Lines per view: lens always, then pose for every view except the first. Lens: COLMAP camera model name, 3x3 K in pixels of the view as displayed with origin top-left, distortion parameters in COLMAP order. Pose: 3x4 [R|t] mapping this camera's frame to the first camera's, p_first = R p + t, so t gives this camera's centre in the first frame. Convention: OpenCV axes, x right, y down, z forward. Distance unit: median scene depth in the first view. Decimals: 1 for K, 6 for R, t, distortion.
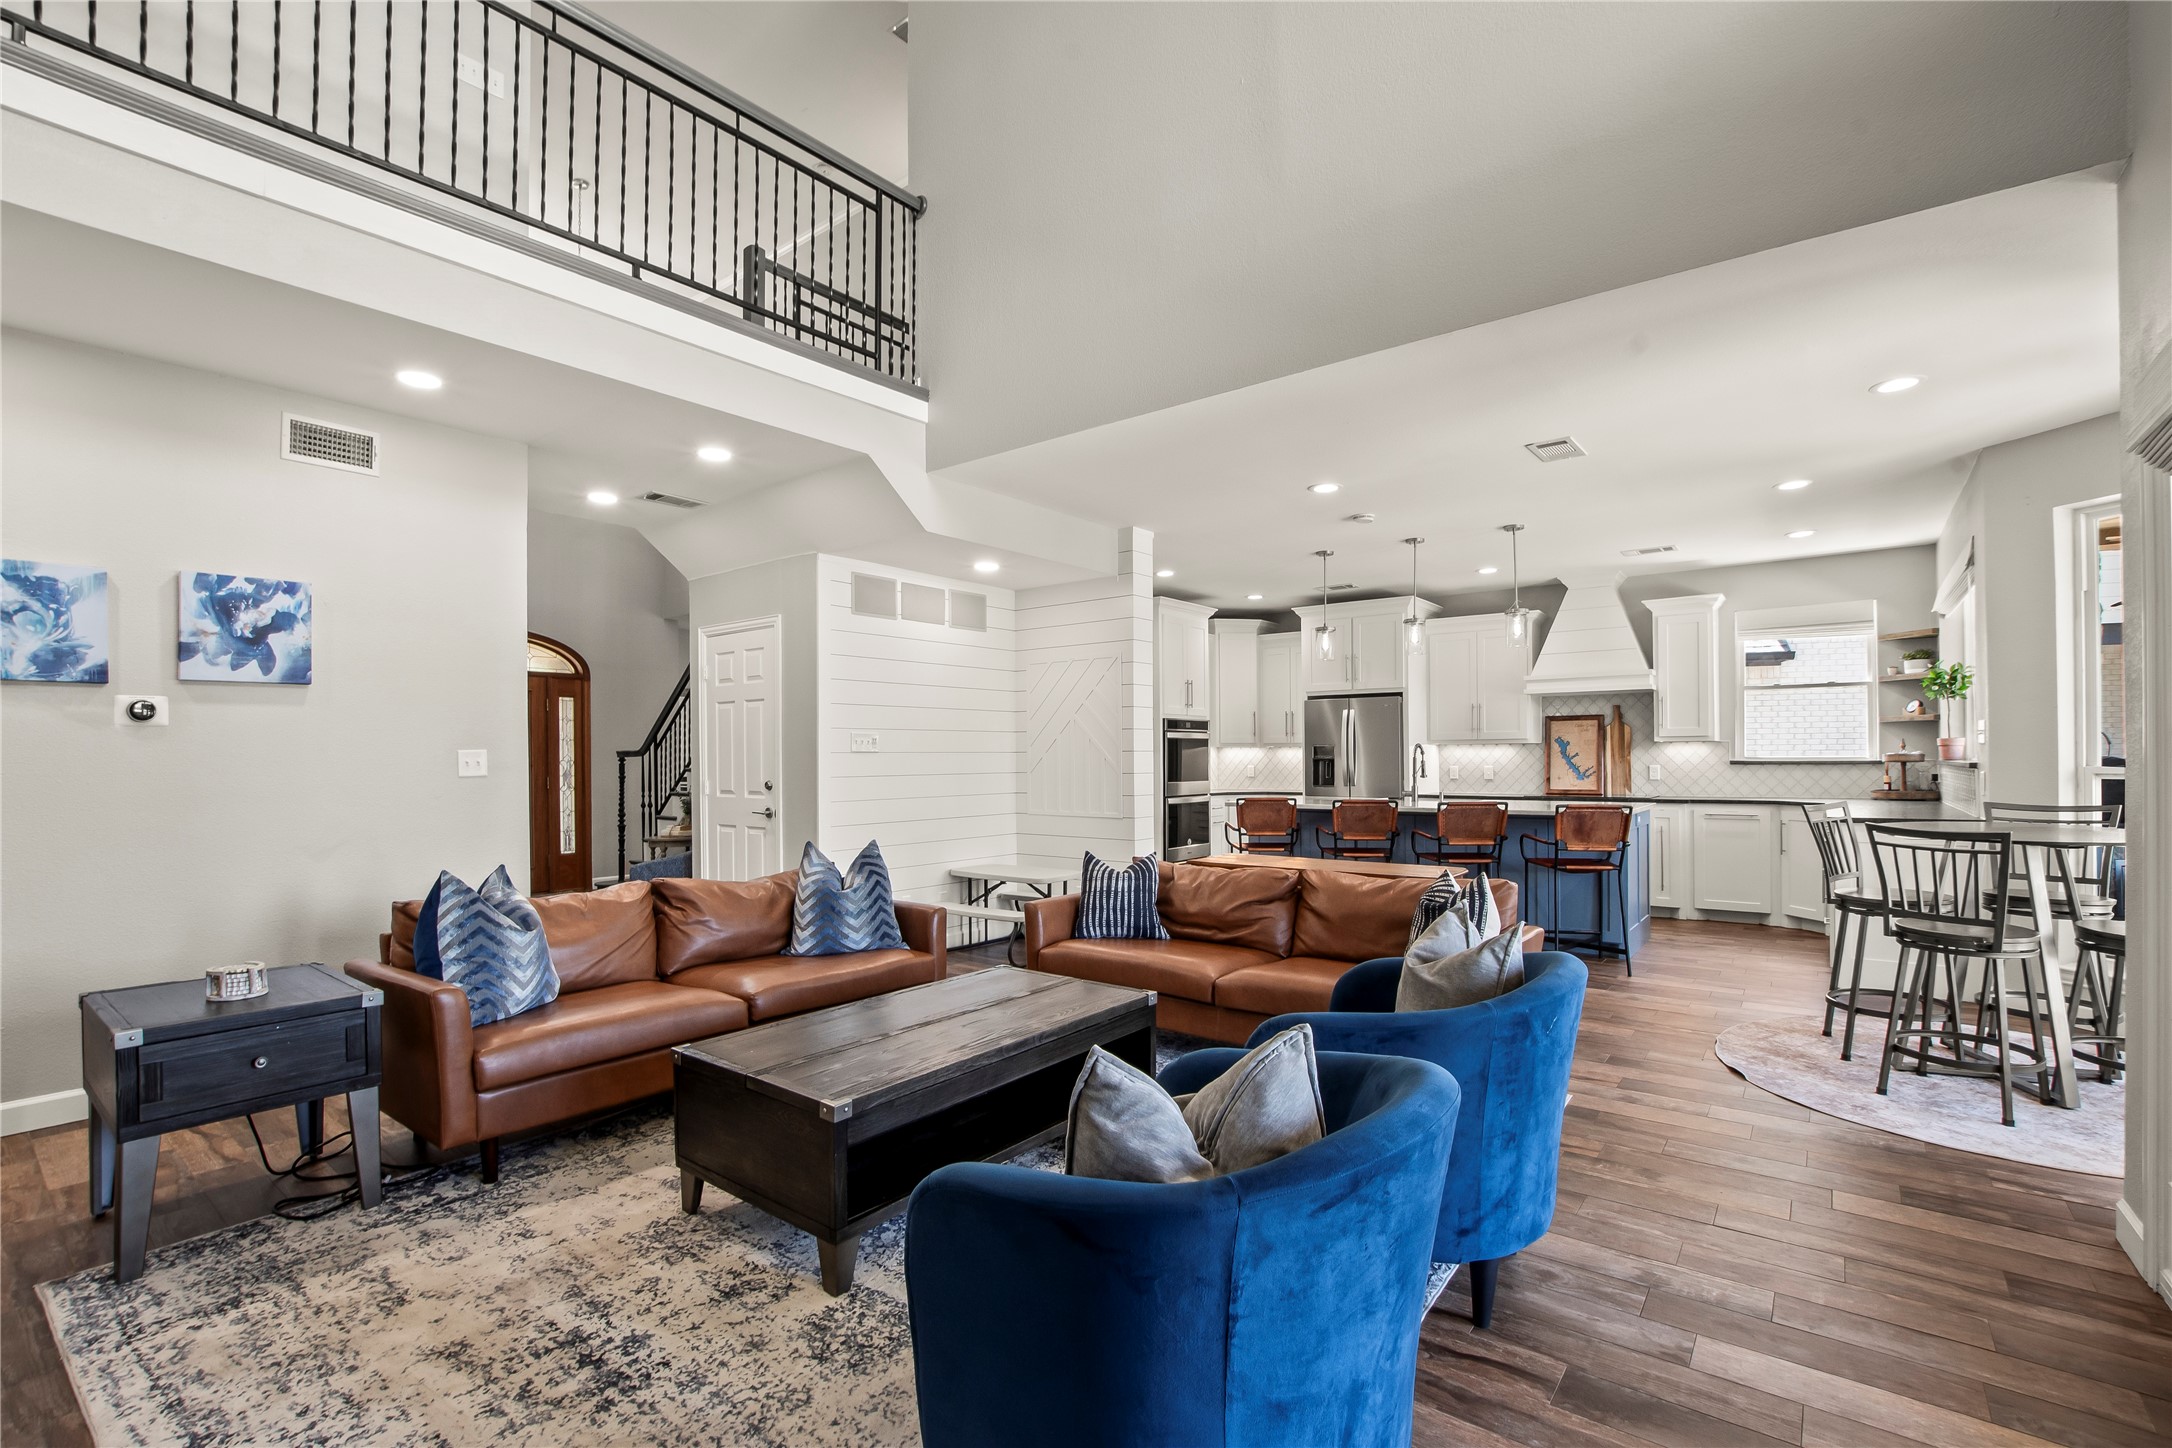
lens RADIAL K [[976.7, 0, 1099.1], [0, 976.7, 744.1], [0, 0, 1]] dist [-0.024942, 0.000763]
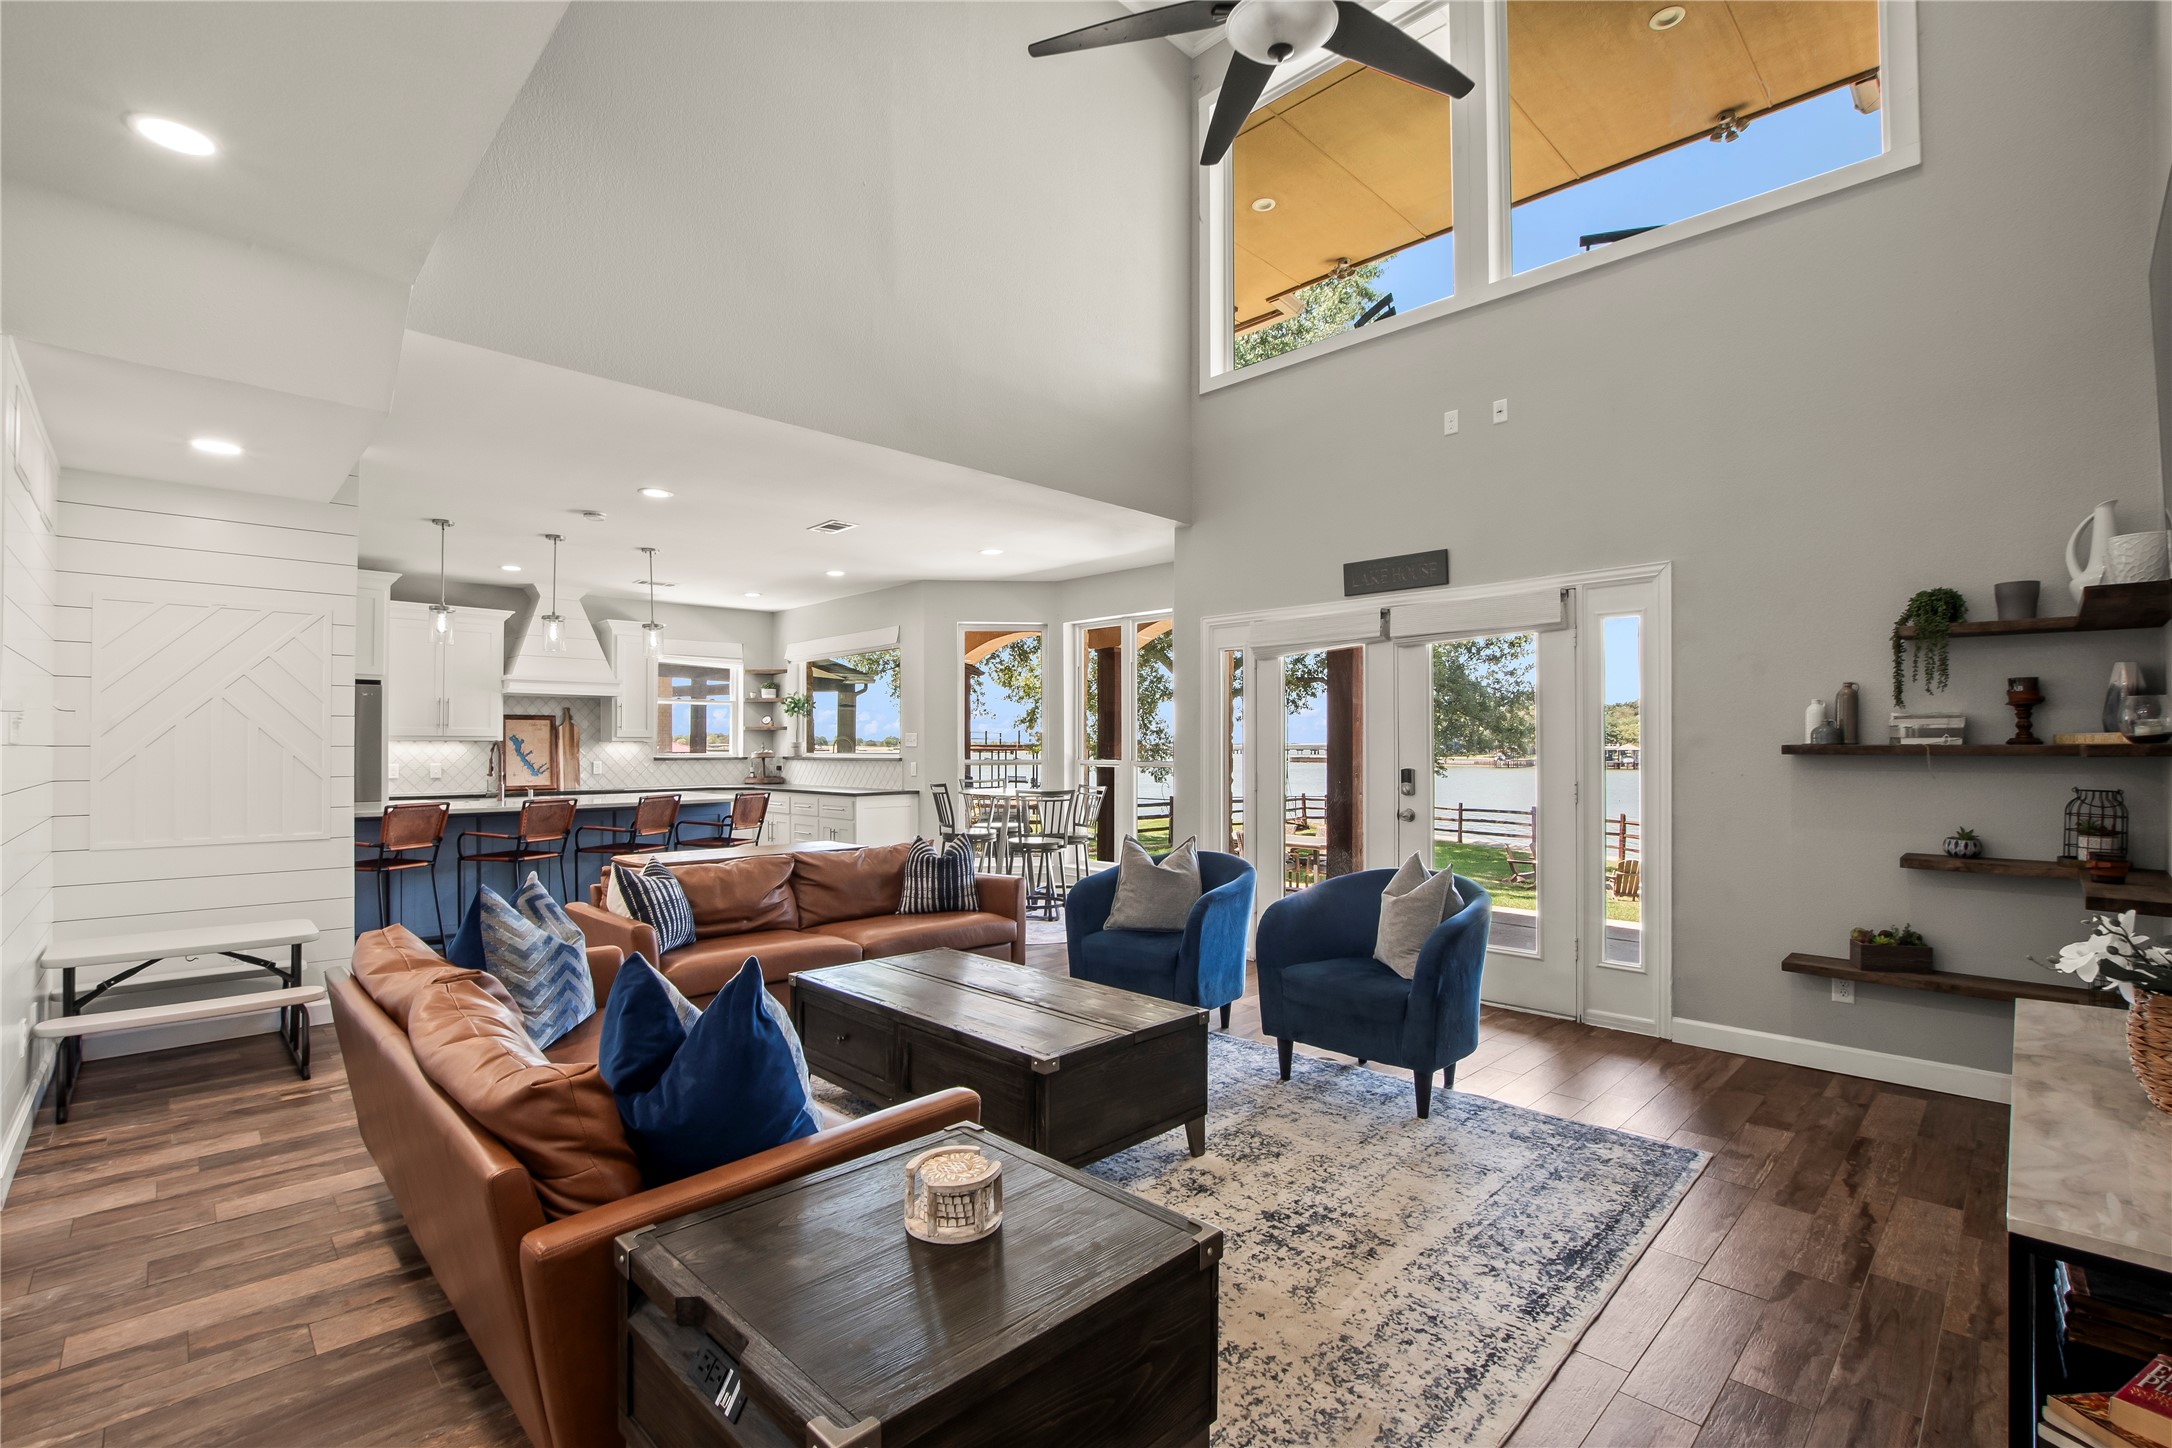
lens RADIAL K [[976.7, 0, 1039.7], [0, 976.7, 747.0], [0, 0, 1]] dist [-0.024942, 0.000763]
pose [[0.144078, 0.006555, 0.989545, -0.847315], [-0.011595, 0.999921, -0.004936, 0.006871], [-0.989498, -0.010763, 0.144142, 0.532356]]
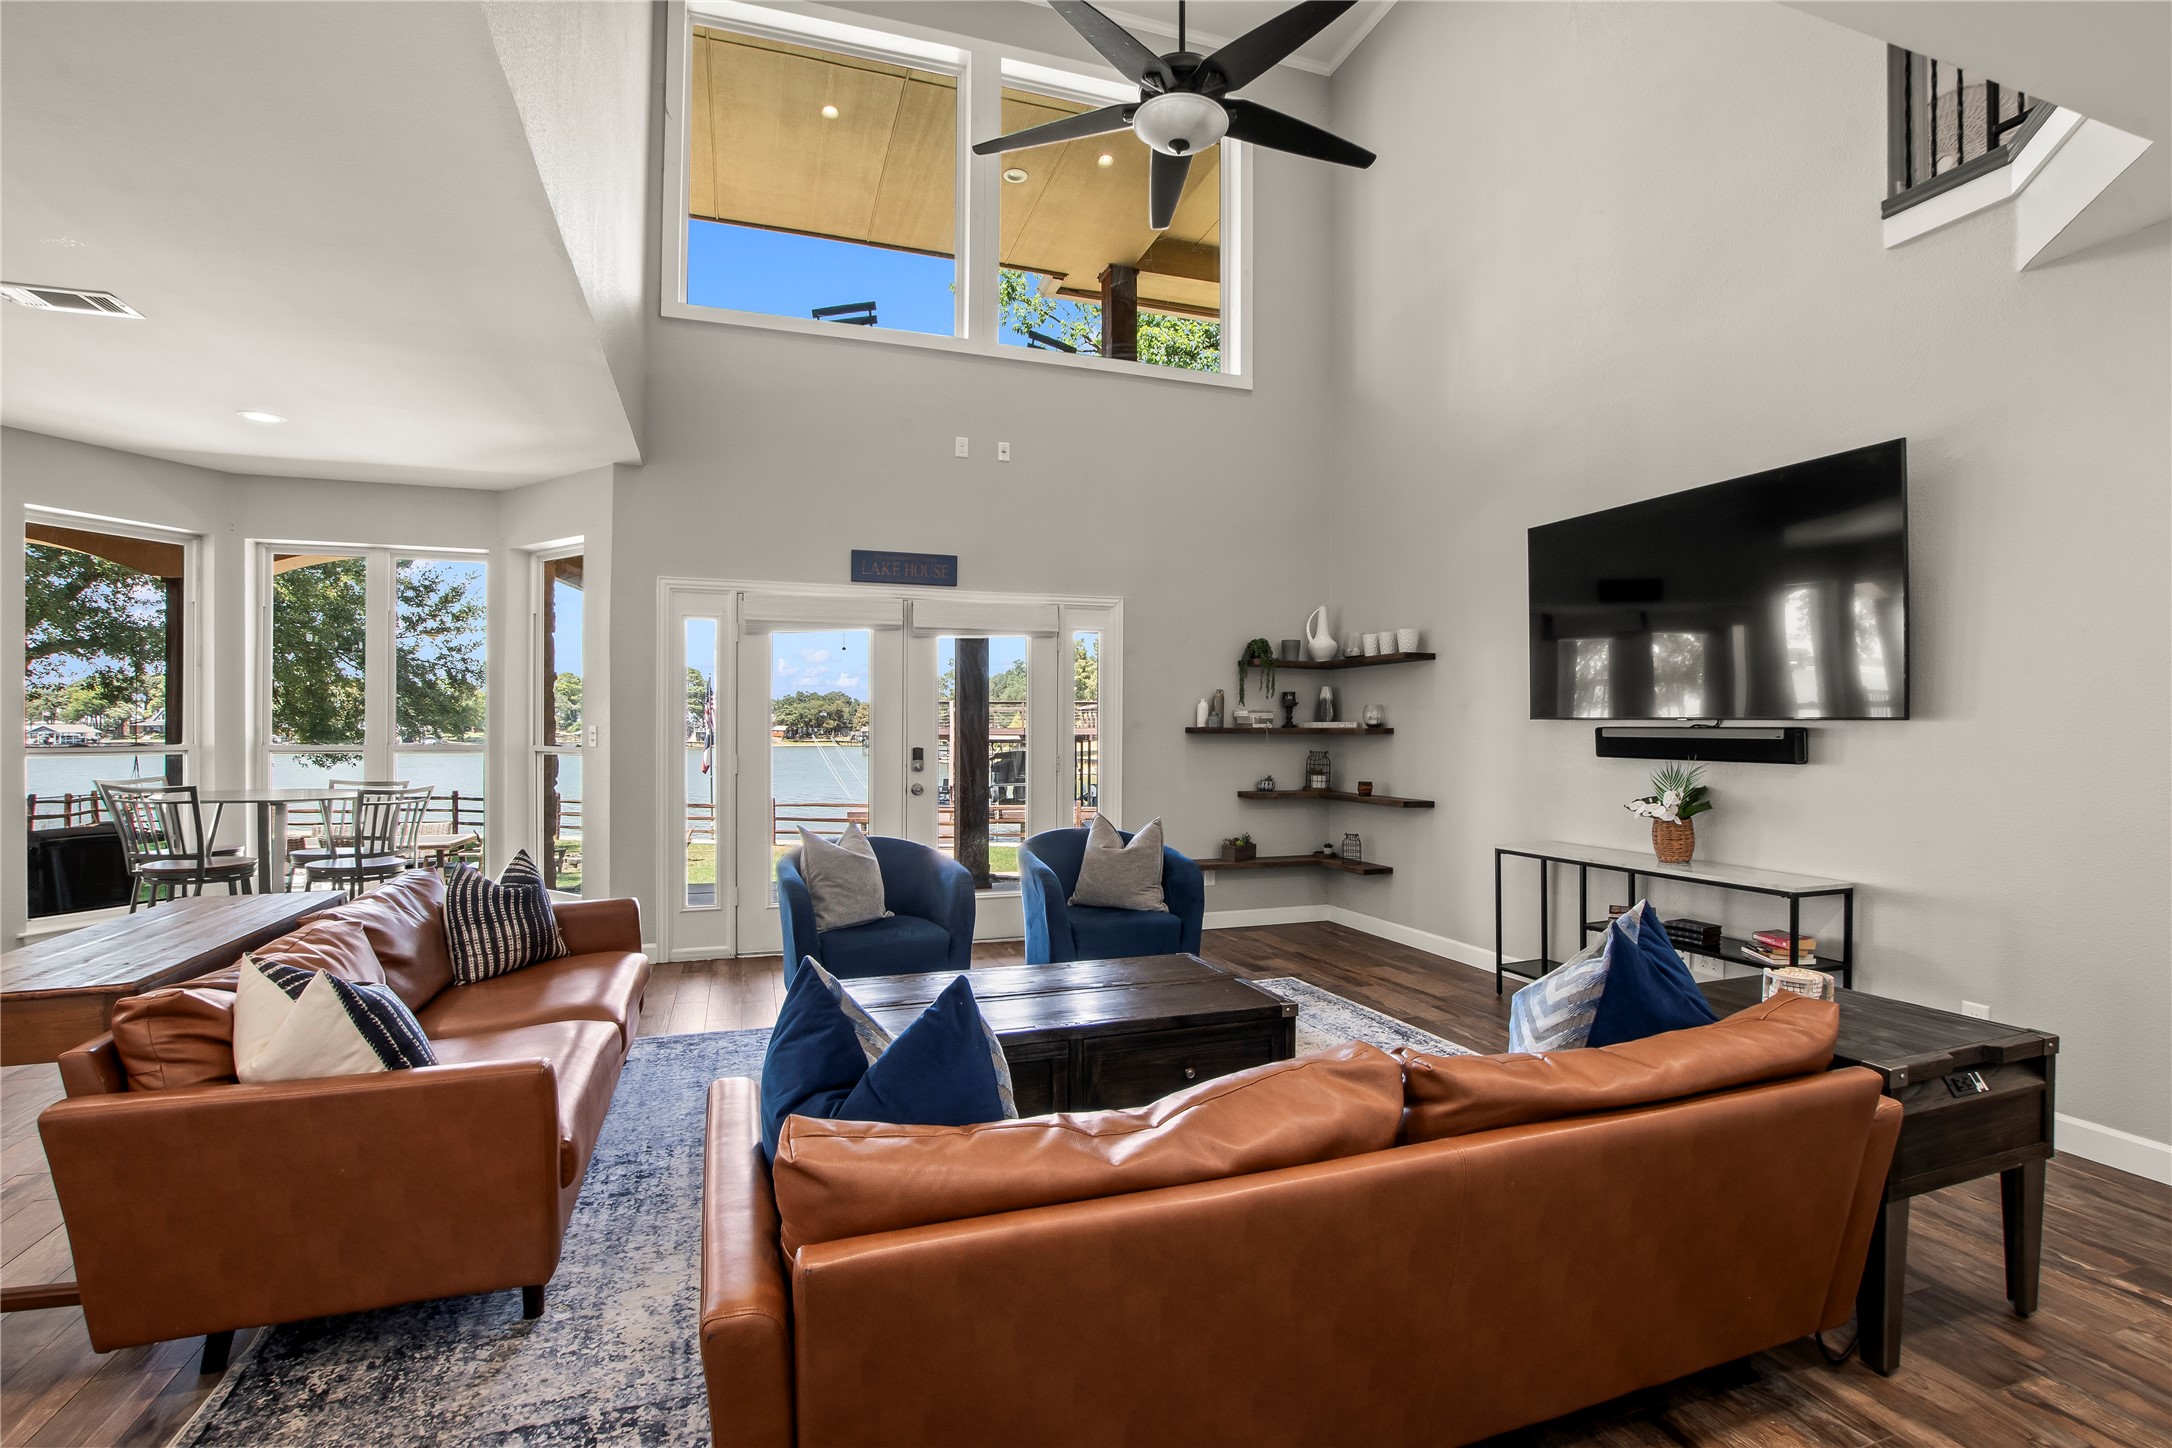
lens RADIAL K [[976.7, 0, 1098.4], [0, 976.7, 732.9], [0, 0, 1]] dist [-0.024942, 0.000763]
pose [[-0.839465, 0.003071, 0.543405, -0.531289], [-0.003799, 0.999926, -0.011520, 0.016710], [-0.543400, -0.011735, -0.839392, 1.218713]]
